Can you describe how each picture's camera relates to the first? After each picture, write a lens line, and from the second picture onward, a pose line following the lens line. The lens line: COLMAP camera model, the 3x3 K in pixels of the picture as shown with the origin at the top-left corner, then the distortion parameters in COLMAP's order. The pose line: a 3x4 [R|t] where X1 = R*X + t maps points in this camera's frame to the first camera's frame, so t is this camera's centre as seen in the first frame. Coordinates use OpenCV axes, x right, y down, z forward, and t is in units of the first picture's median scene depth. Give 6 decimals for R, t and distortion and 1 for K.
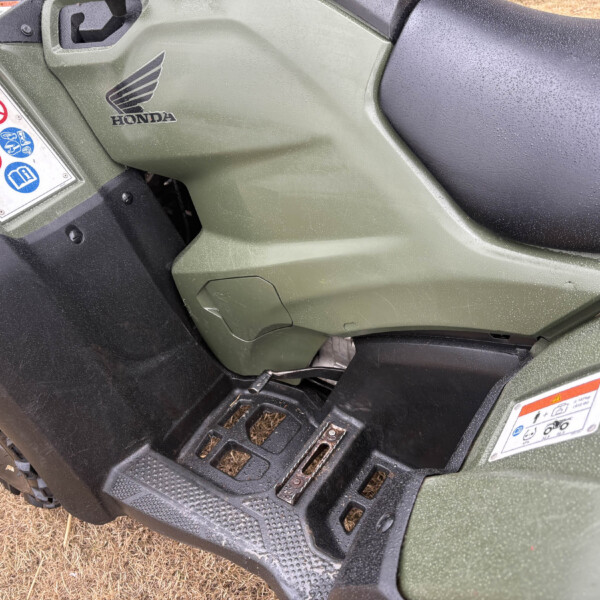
lens RADIAL K [[609.9, 0, 304.5], [0, 609.9, 307.1], [0, 0, 1]] dist [0.018709, -0.007502]
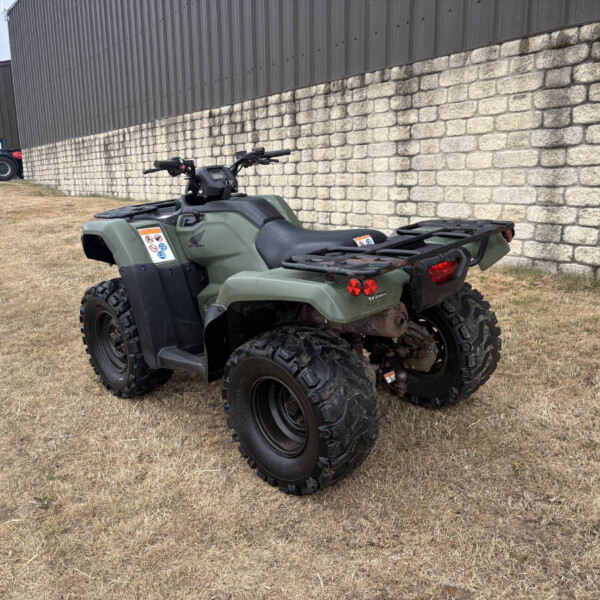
lens RADIAL K [[614.1, 0, 300.0], [0, 614.1, 300.0], [0, 0, 1]] dist [0.006737, 0.029728]
pose [[0.979142, 0.109183, -0.171346, 0.972331], [-0.169860, 0.902626, -0.395493, 1.296564], [0.111480, 0.416349, 0.902345, -2.035542]]
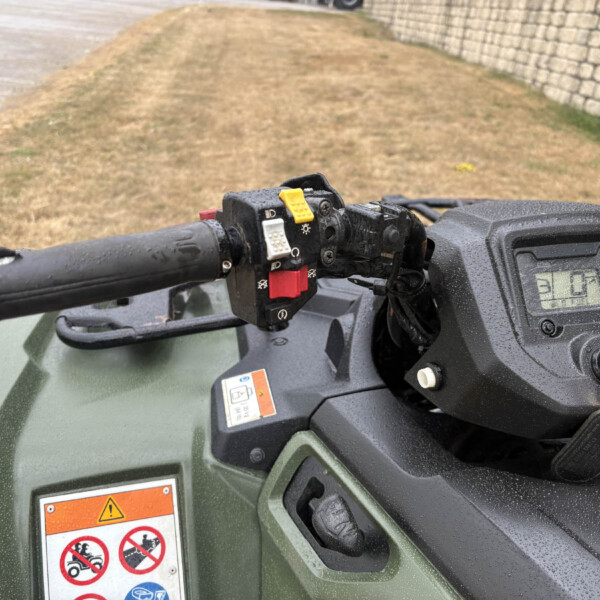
lens RADIAL K [[614.1, 0, 300.0], [0, 614.1, 300.0], [0, 0, 1]] dist [0.006737, 0.029728]
pose [[0.727933, 0.434731, -0.530209, -0.112987], [-0.521951, 0.852799, -0.017366, -0.622747], [0.444612, 0.289384, 0.847689, 0.359244]]
